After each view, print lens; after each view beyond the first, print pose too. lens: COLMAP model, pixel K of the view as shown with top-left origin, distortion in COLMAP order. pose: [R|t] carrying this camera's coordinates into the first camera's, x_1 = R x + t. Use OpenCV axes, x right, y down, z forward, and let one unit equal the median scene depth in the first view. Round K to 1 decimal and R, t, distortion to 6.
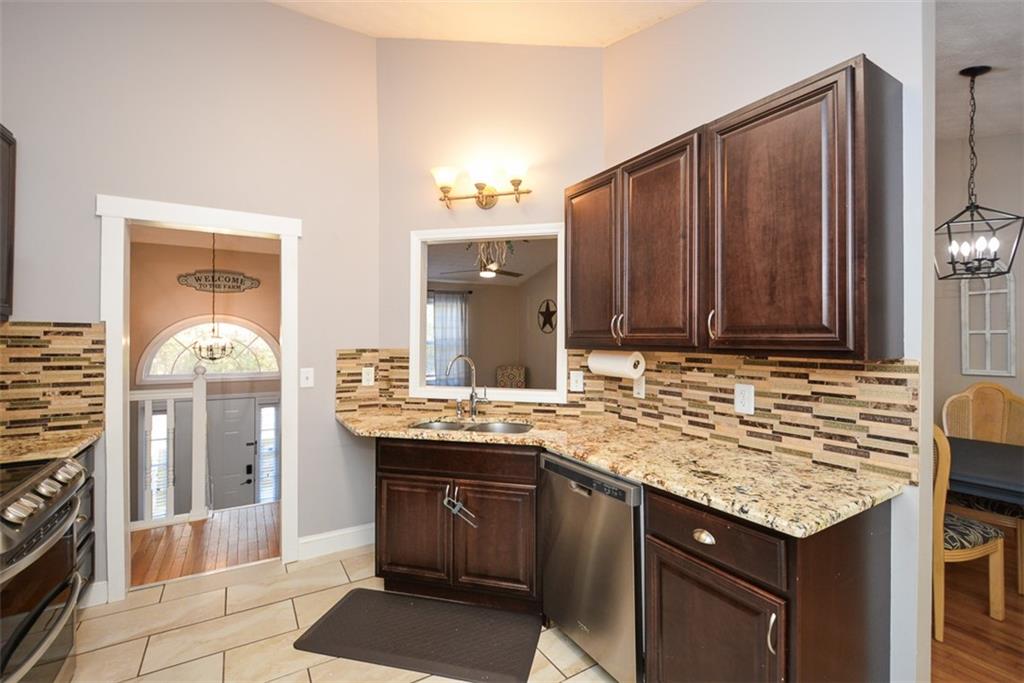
lens RADIAL K [[450.4, 0, 511.9], [0, 450.4, 335.9], [0, 0, 1]] dist [0.002454, -0.004148]
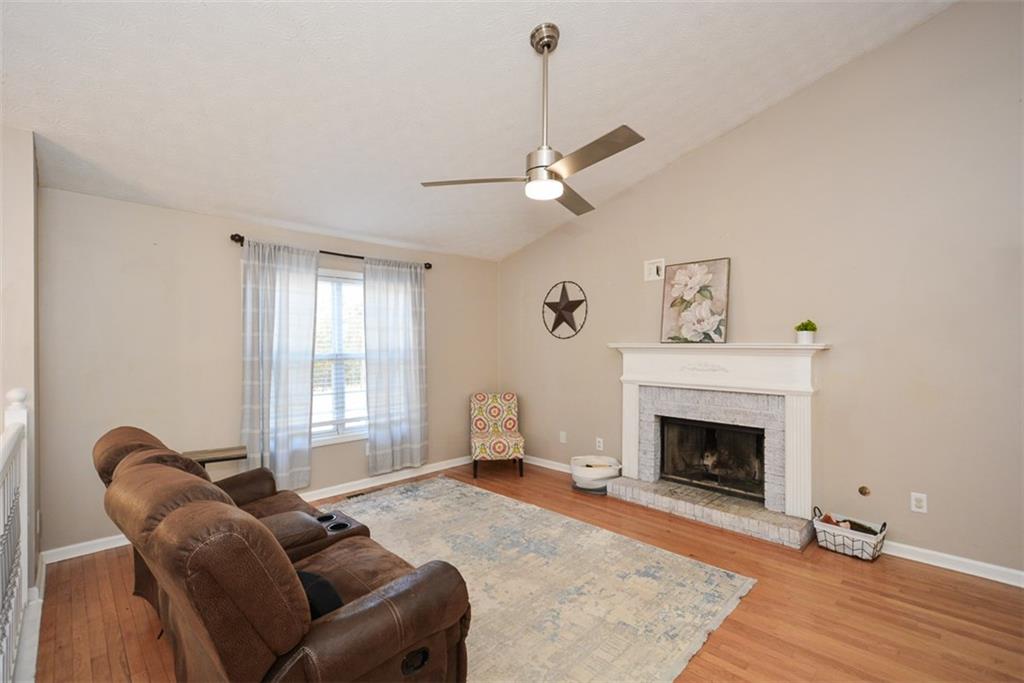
lens RADIAL K [[450.4, 0, 511.6], [0, 450.4, 350.3], [0, 0, 1]] dist [0.002454, -0.004148]
pose [[0.974783, -0.009534, 0.222950, -0.452056], [0.007127, 0.999907, 0.011601, 0.008368], [-0.223040, -0.009719, 0.974761, 1.641054]]
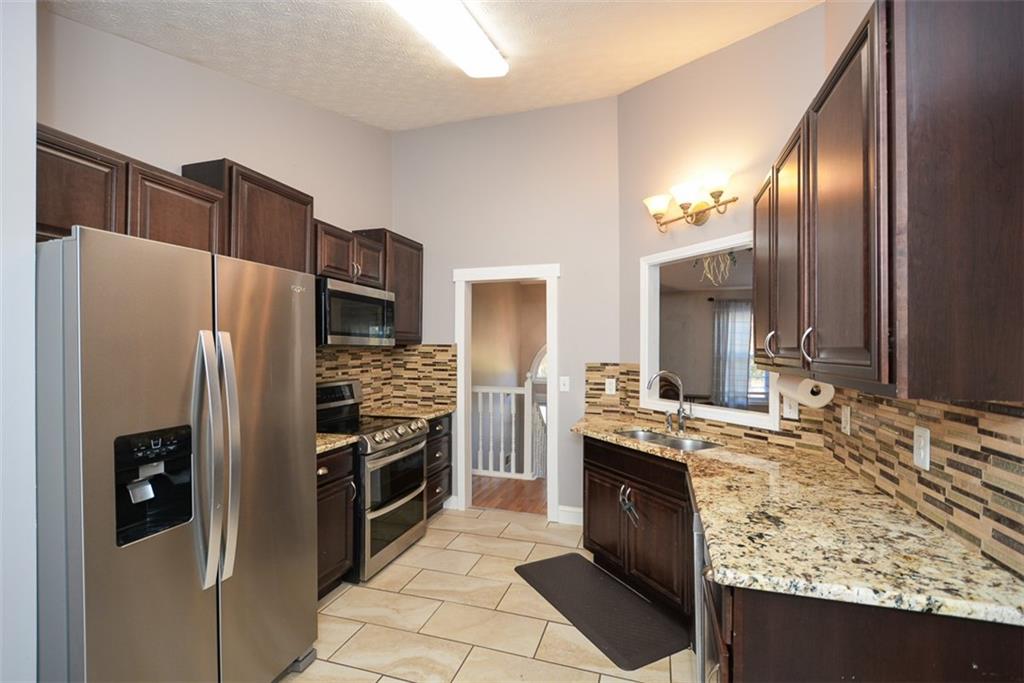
lens RADIAL K [[450.4, 0, 511.3], [0, 450.4, 348.0], [0, 0, 1]] dist [0.002454, -0.004148]
pose [[0.656251, -0.001788, -0.754540, 0.542741], [0.003090, 0.999995, 0.000318, -0.016297], [0.754536, -0.002540, 0.656254, 0.042214]]
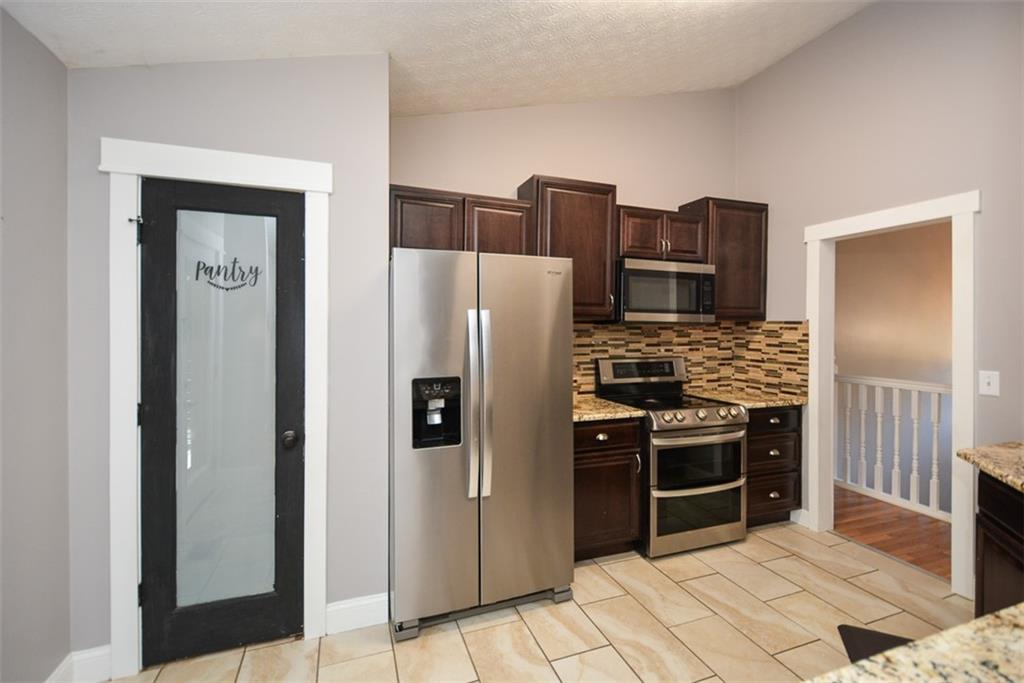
lens RADIAL K [[450.4, 0, 512.4], [0, 450.4, 328.6], [0, 0, 1]] dist [0.002454, -0.004148]
pose [[-0.190946, 0.000254, -0.981600, 0.628963], [-0.000867, 1.000000, 0.000427, -0.005012], [0.981600, 0.000933, -0.190946, 0.406751]]
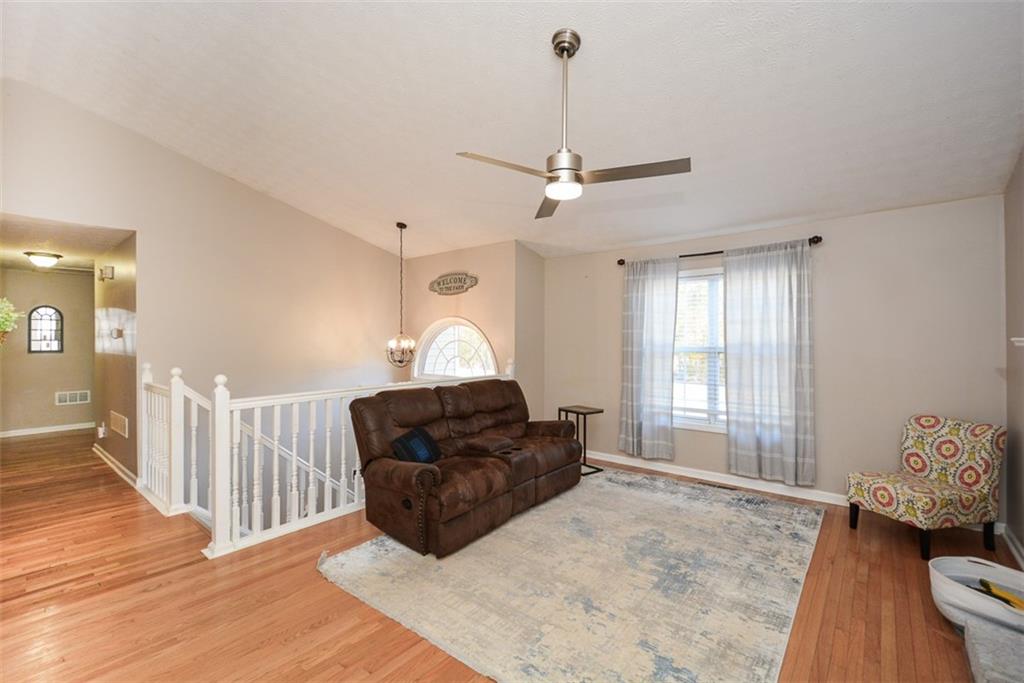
lens RADIAL K [[450.4, 0, 518.0], [0, 450.4, 338.8], [0, 0, 1]] dist [0.002454, -0.004148]
pose [[0.331267, -0.004537, -0.943526, 0.901806], [-0.000519, 0.999987, -0.004991, 0.013150], [0.943537, 0.002143, 0.331260, 2.202875]]
